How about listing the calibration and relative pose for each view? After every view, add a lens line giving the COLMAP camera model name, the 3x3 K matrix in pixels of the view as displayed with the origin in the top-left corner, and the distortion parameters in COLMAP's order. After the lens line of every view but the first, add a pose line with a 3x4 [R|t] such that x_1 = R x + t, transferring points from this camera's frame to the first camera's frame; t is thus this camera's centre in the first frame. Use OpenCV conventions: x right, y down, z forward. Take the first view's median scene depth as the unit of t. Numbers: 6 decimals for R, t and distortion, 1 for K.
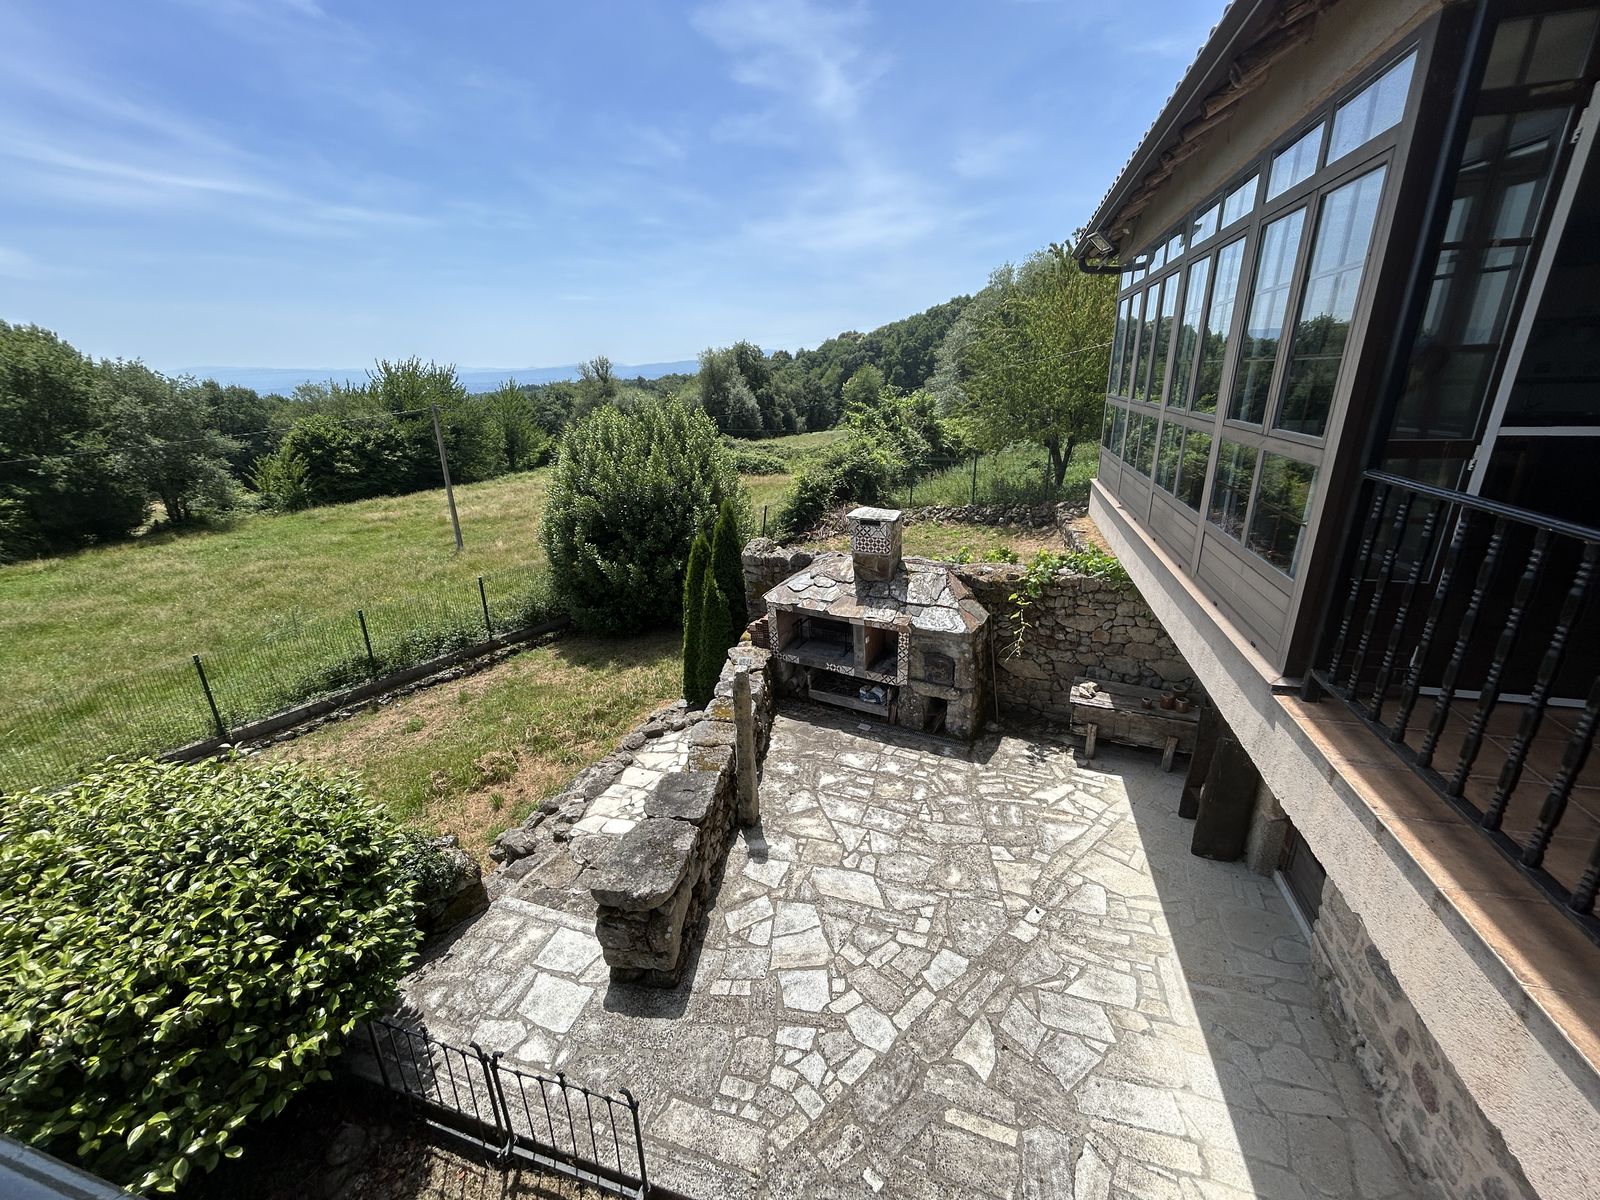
lens RADIAL K [[641.3, 0, 802.0], [0, 641.3, 602.5], [0, 0, 1]] dist [-0.015868, 0.000616]
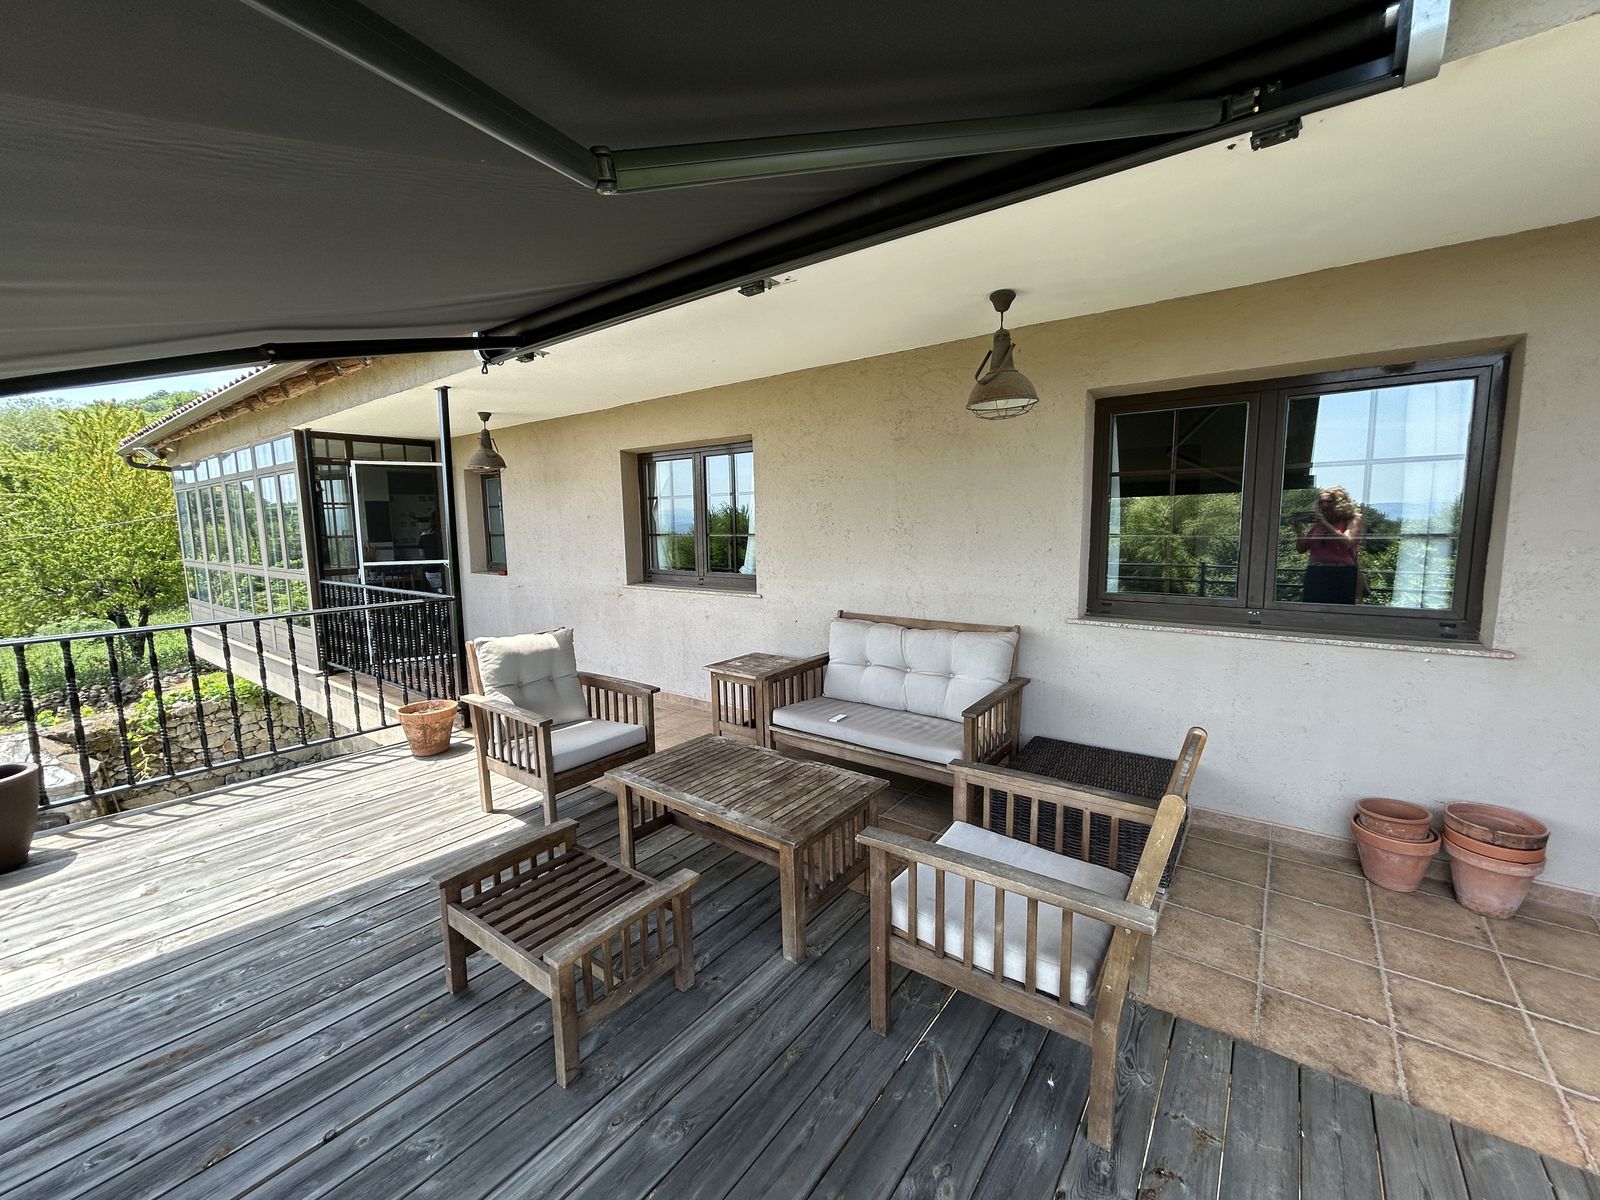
lens RADIAL K [[641.3, 0, 809.6], [0, 641.3, 603.2], [0, 0, 1]] dist [-0.015868, 0.000616]
pose [[0.349333, -0.085939, 0.933049, -0.242138], [0.311653, 0.949747, -0.029206, 0.164799], [-0.883651, 0.300991, 0.358561, -0.477205]]
